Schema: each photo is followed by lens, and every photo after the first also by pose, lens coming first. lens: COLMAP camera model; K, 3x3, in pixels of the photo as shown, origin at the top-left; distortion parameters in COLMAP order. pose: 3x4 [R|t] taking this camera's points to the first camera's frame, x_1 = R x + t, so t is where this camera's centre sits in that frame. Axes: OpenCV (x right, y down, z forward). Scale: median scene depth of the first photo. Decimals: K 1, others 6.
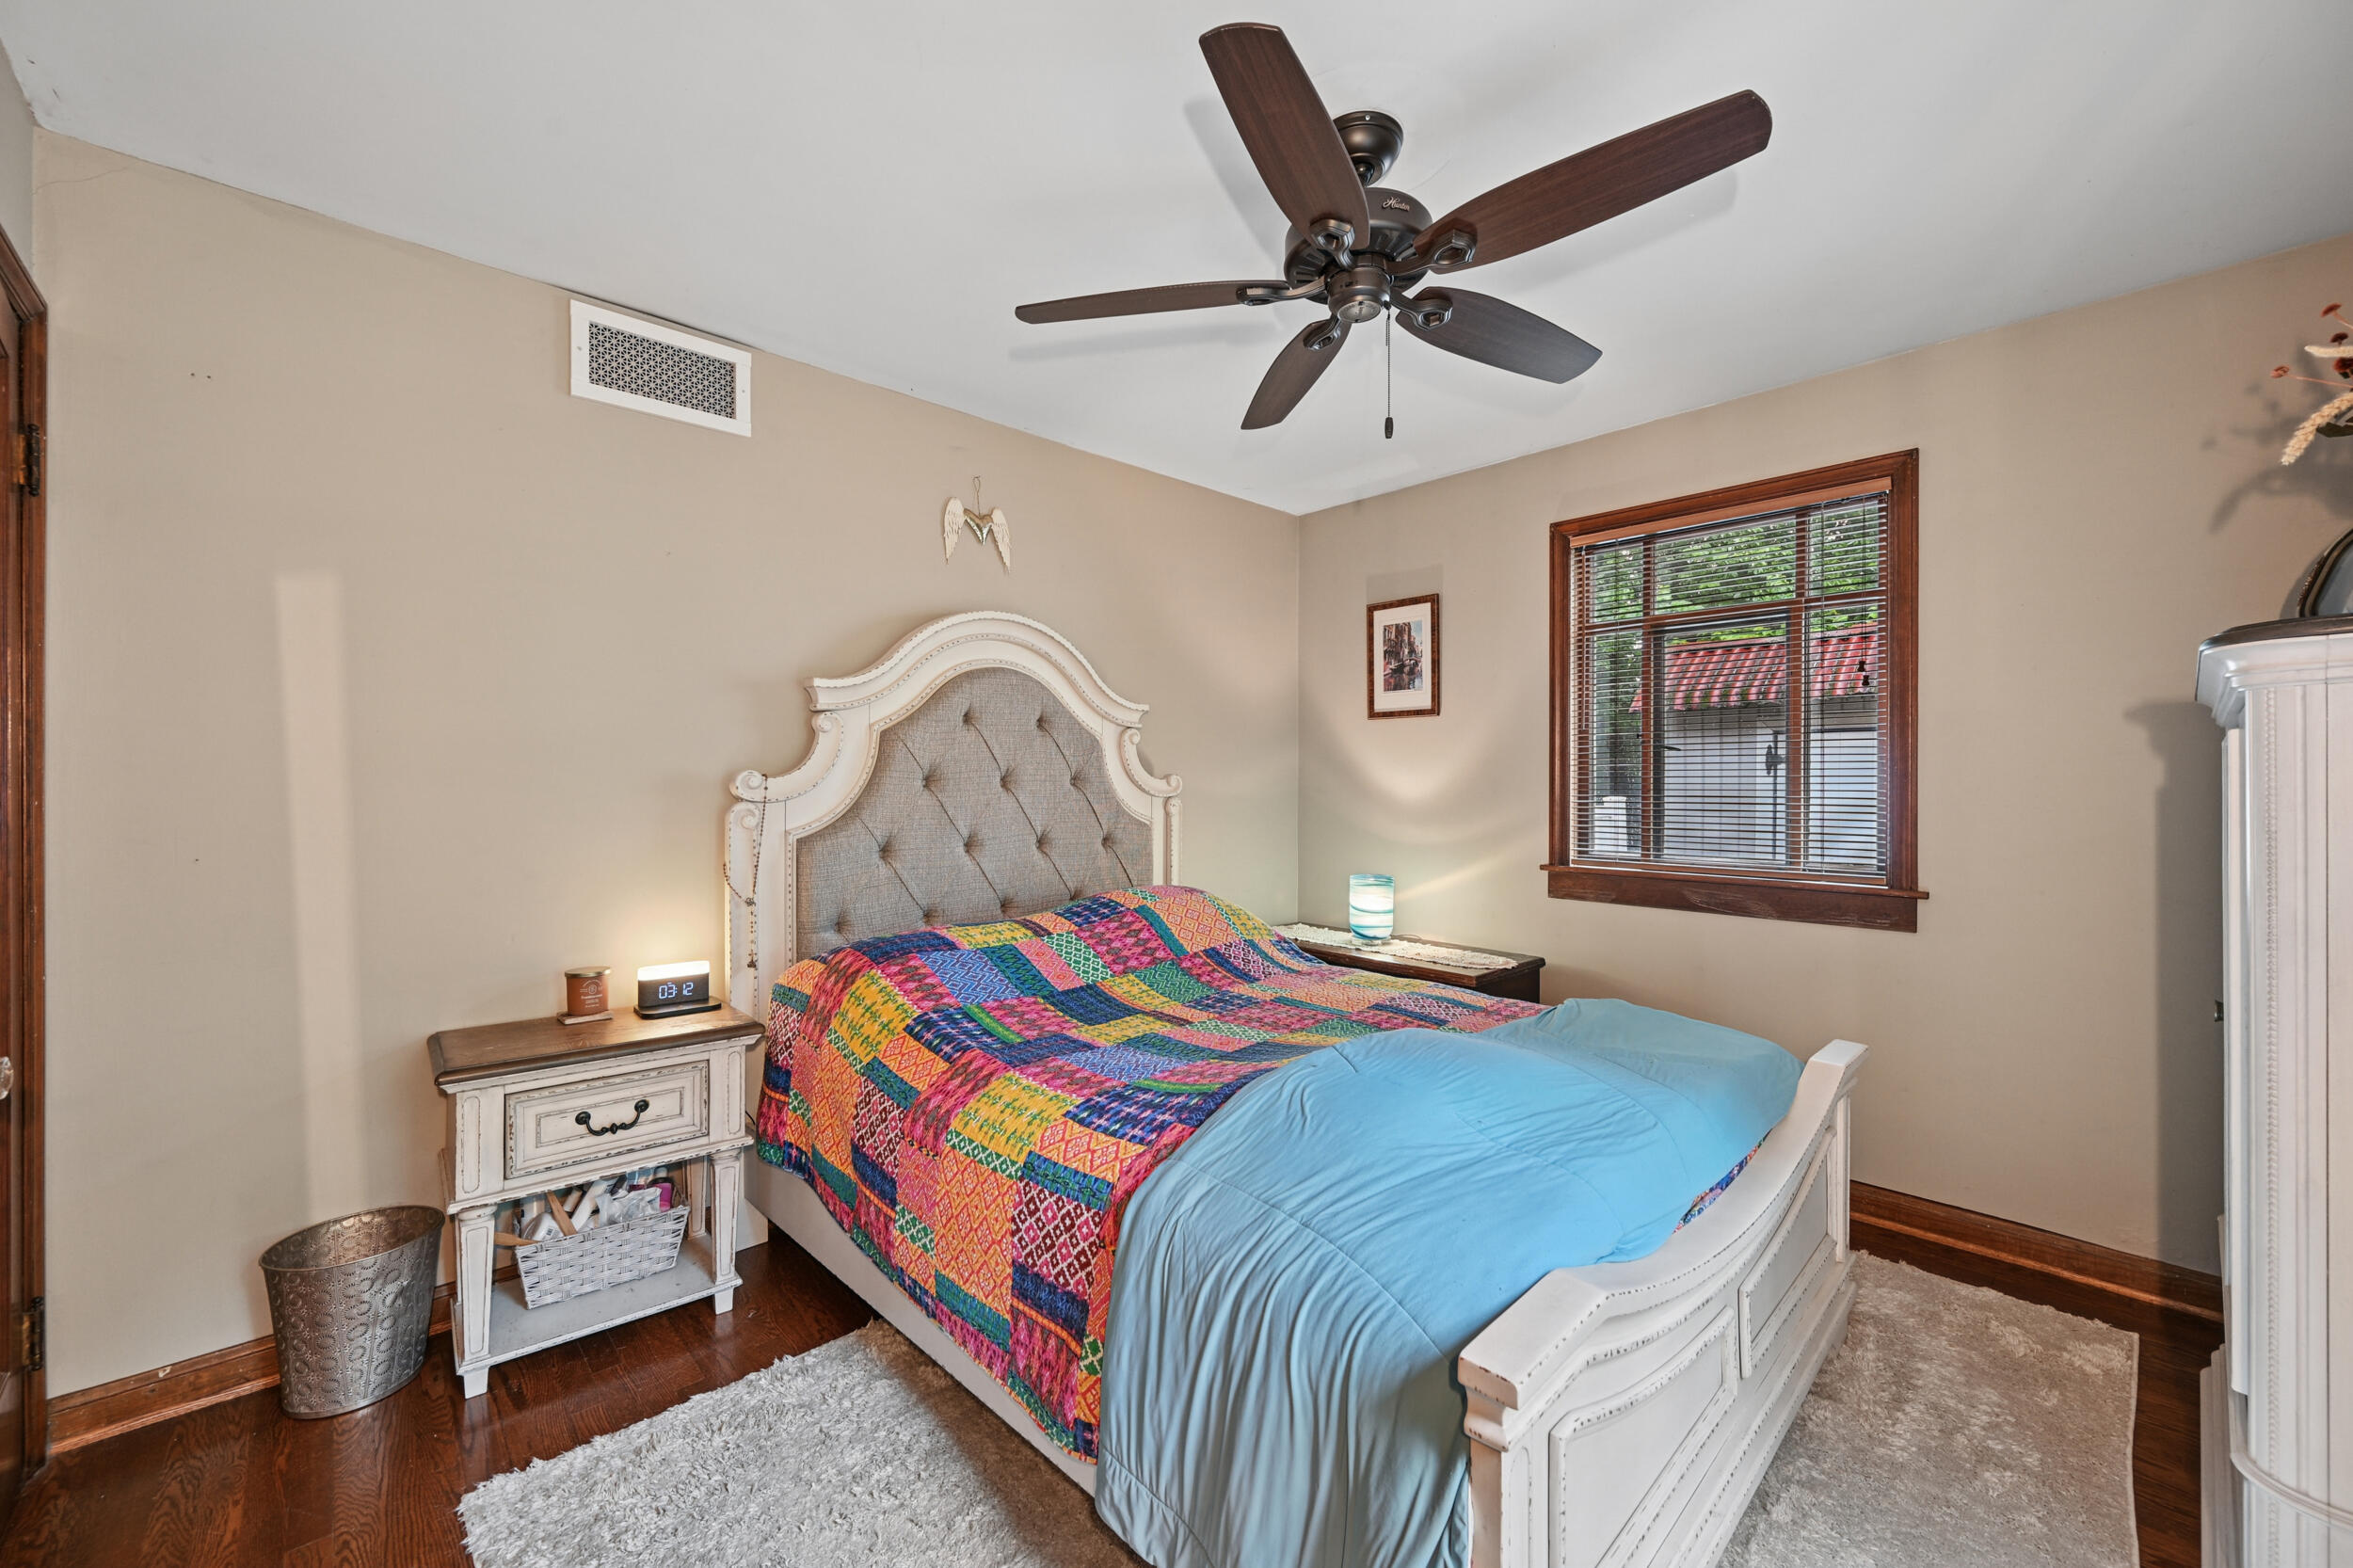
lens RADIAL K [[913.5, 0, 1179.7], [0, 913.5, 801.2], [0, 0, 1]] dist [-0.001249, -0.000125]
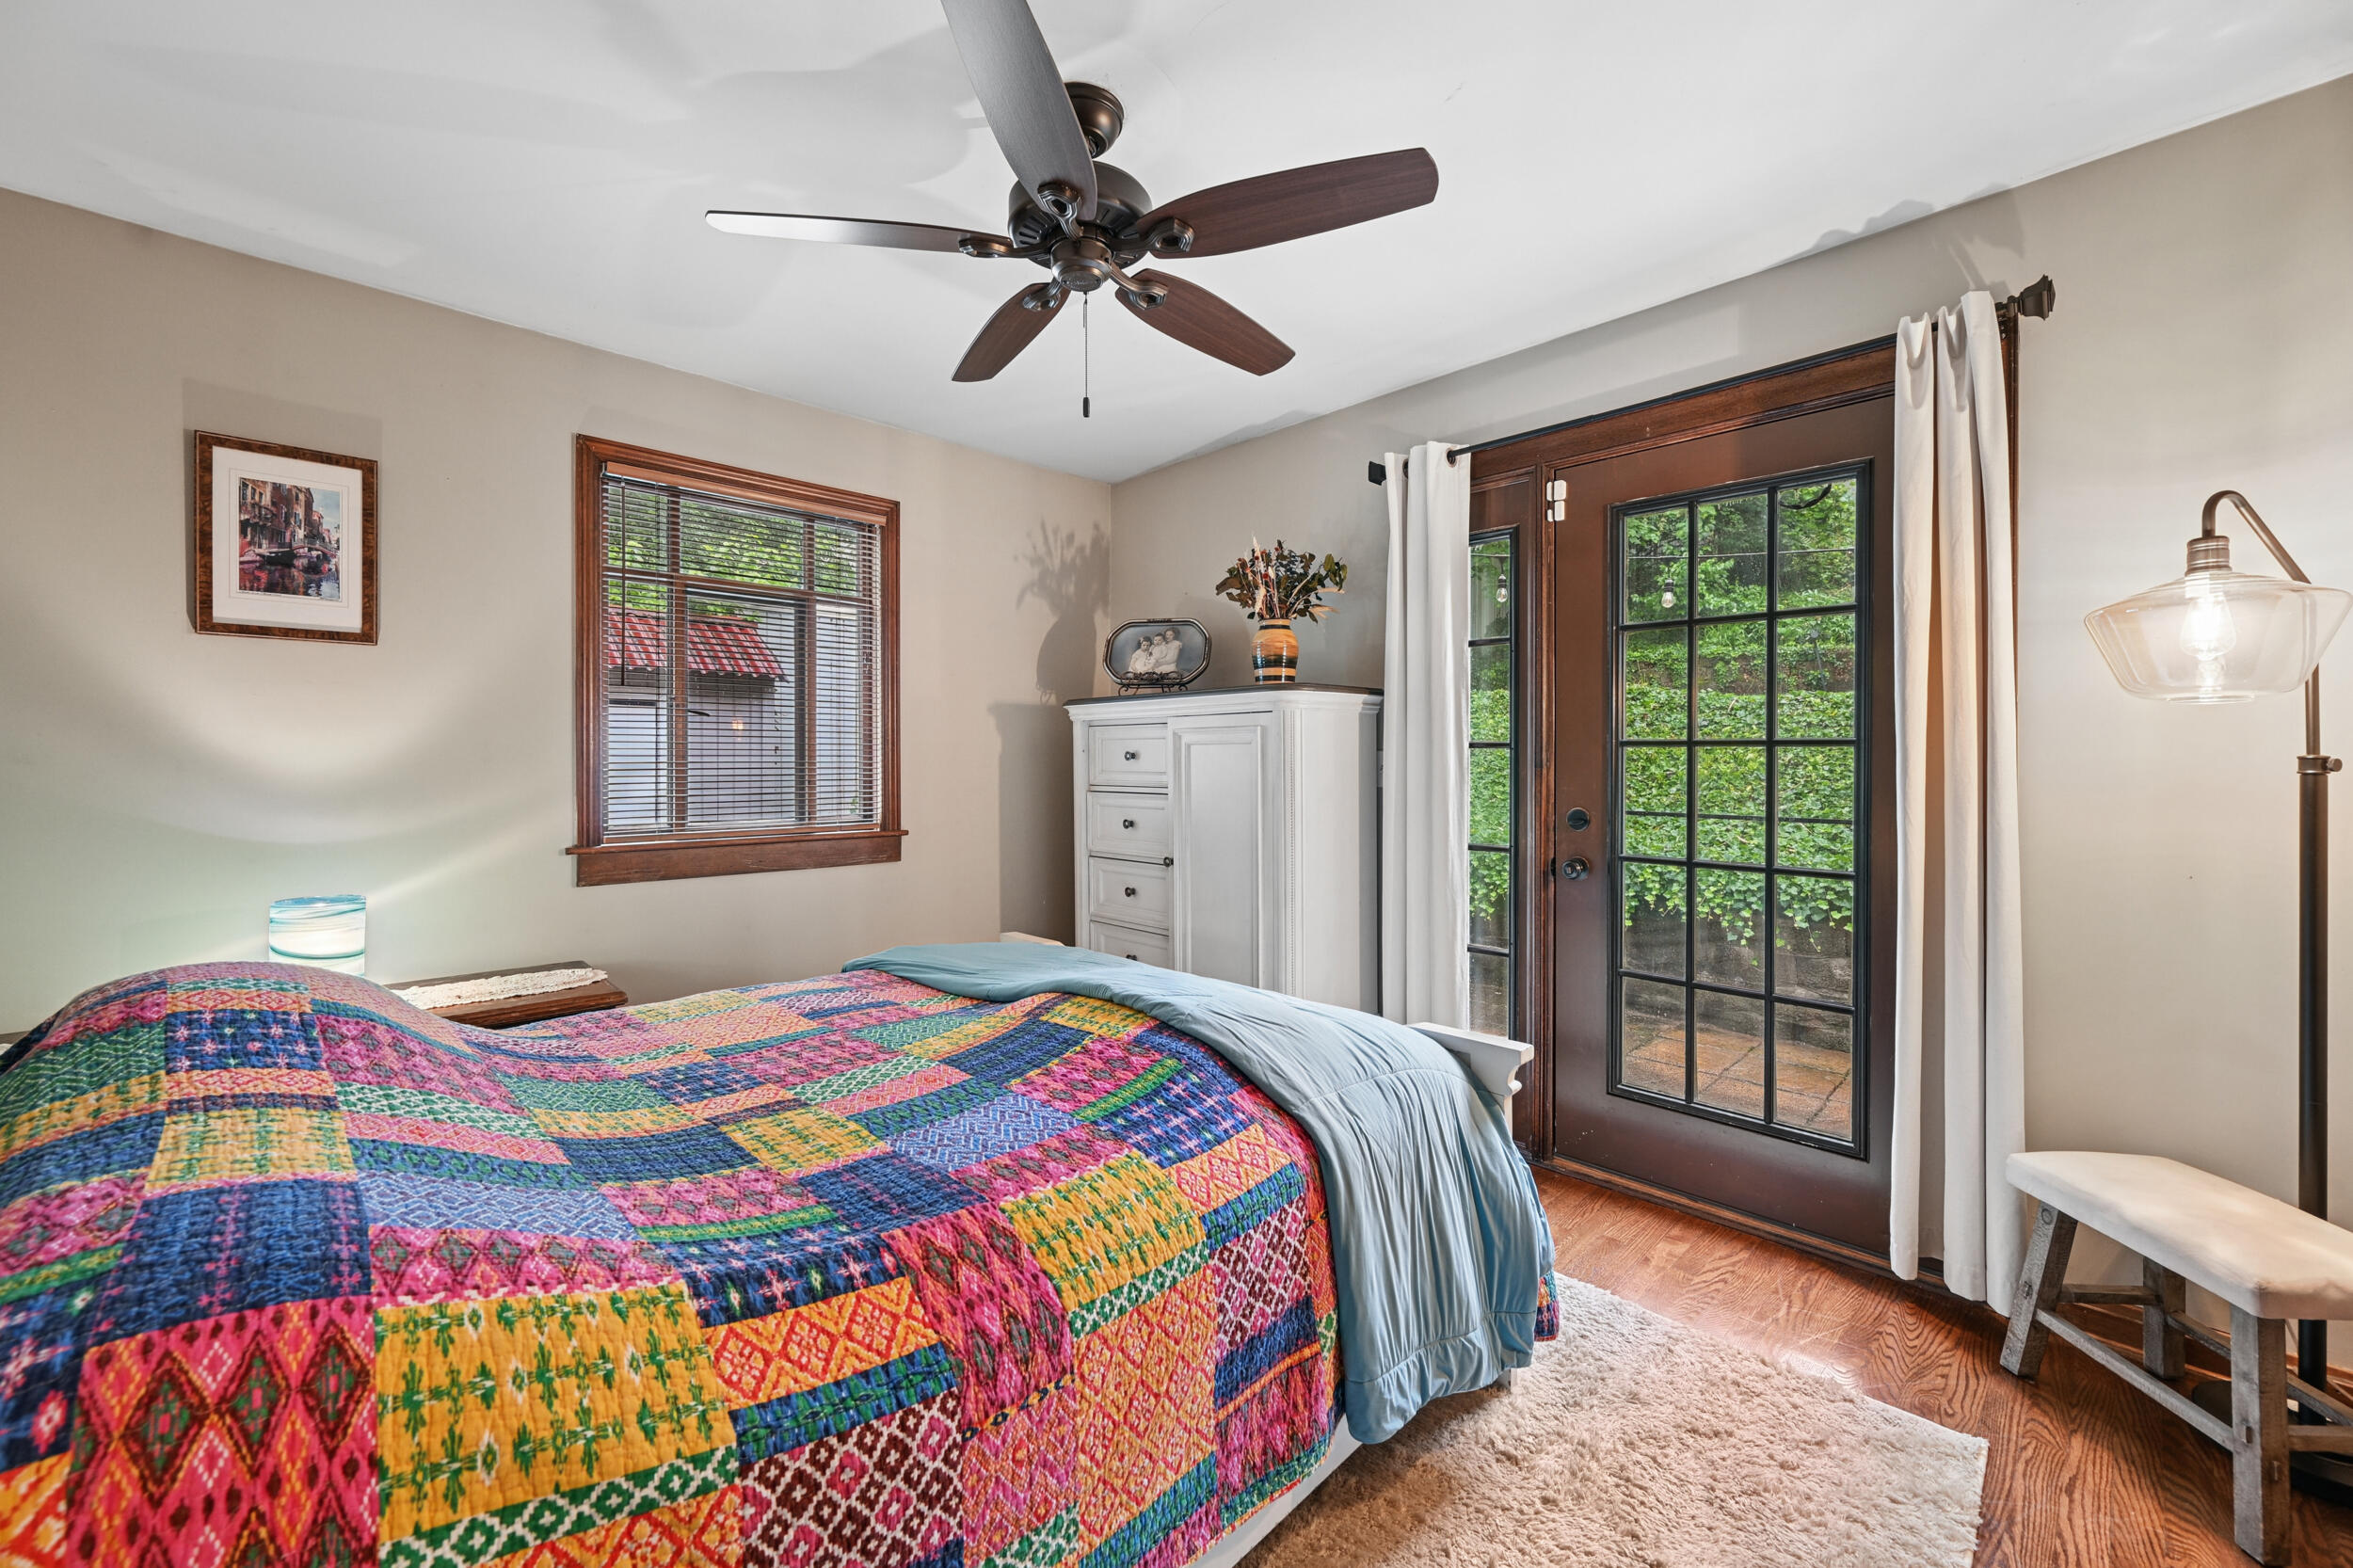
lens RADIAL K [[919.7, 0, 1167.9], [0, 919.7, 772.8], [0, 0, 1]] dist [0.000372, 0.000027]
pose [[-0.003774, -0.018318, 0.999825, -0.644869], [0.018502, 0.999660, 0.018384, -0.004429], [-0.999822, 0.018568, -0.003433, 0.708638]]
